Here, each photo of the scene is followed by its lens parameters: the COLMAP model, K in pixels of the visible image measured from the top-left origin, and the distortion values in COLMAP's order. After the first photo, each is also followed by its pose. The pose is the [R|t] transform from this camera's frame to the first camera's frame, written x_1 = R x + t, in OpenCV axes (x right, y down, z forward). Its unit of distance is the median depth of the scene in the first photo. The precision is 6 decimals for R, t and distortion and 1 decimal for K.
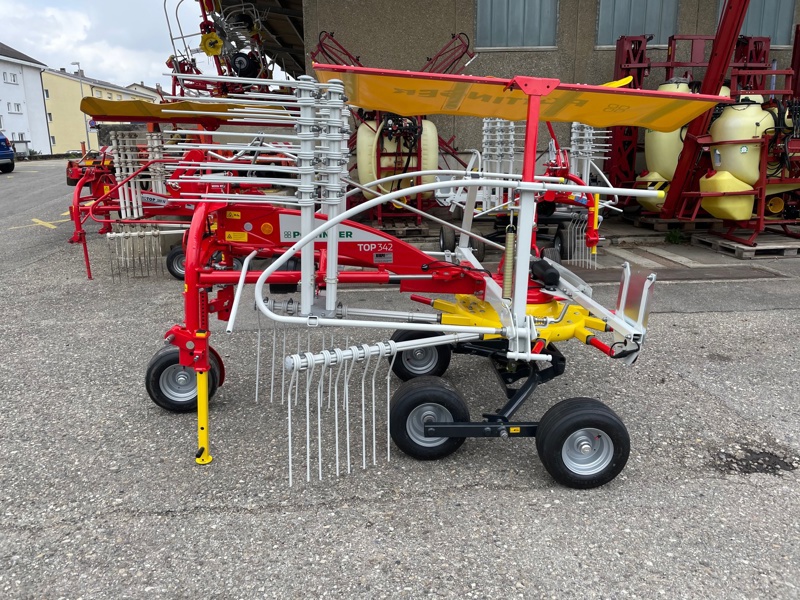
lens RADIAL K [[611.1, 0, 402.1], [0, 611.1, 281.6], [0, 0, 1]] dist [0.084341, -0.121672]
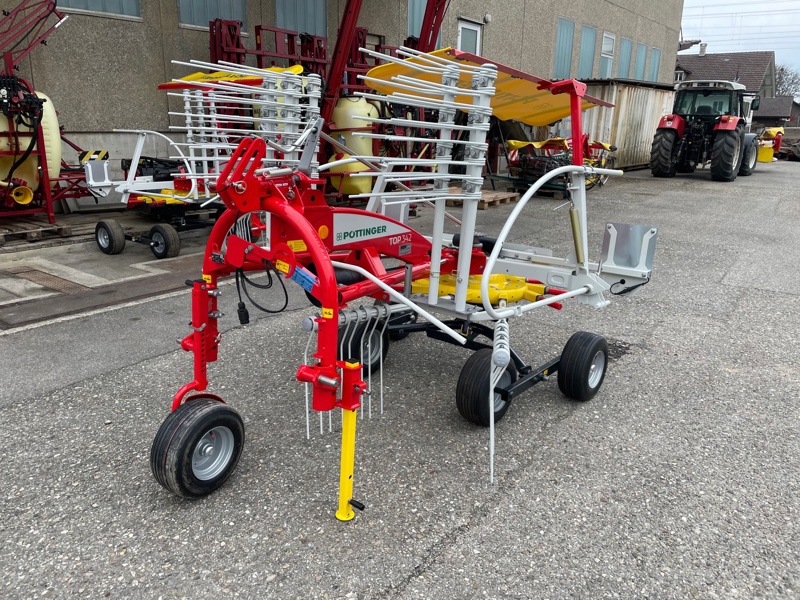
lens RADIAL K [[611.1, 0, 402.1], [0, 611.1, 281.6], [0, 0, 1]] dist [0.084341, -0.121672]
pose [[0.653492, -0.168385, 0.737967, -0.326532], [0.143966, 0.984796, 0.097218, -0.035573], [-0.743117, 0.042711, 0.667797, 0.147367]]
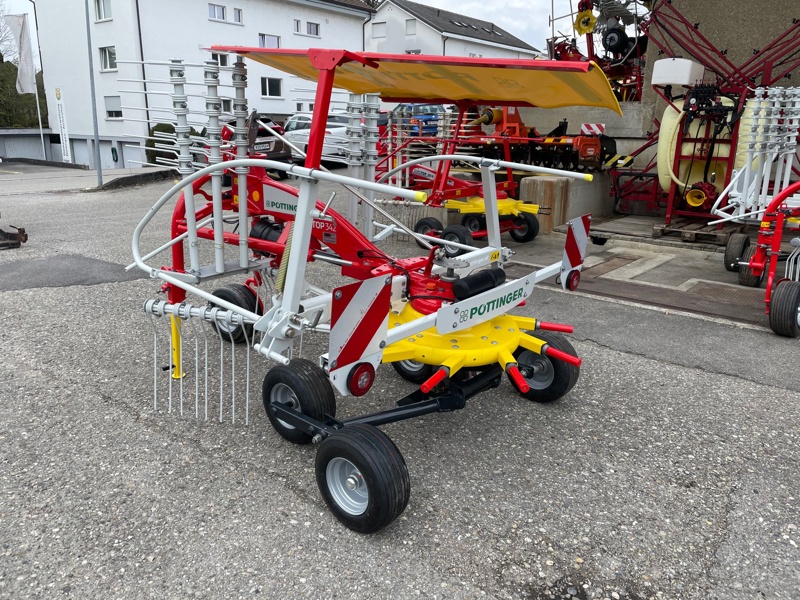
lens RADIAL K [[611.1, 0, 402.1], [0, 611.1, 281.6], [0, 0, 1]] dist [0.084341, -0.121672]
pose [[0.735665, 0.191086, -0.649834, 0.305528], [-0.172587, 0.980597, 0.092966, -0.034716], [0.654990, 0.043761, 0.754370, 0.138273]]
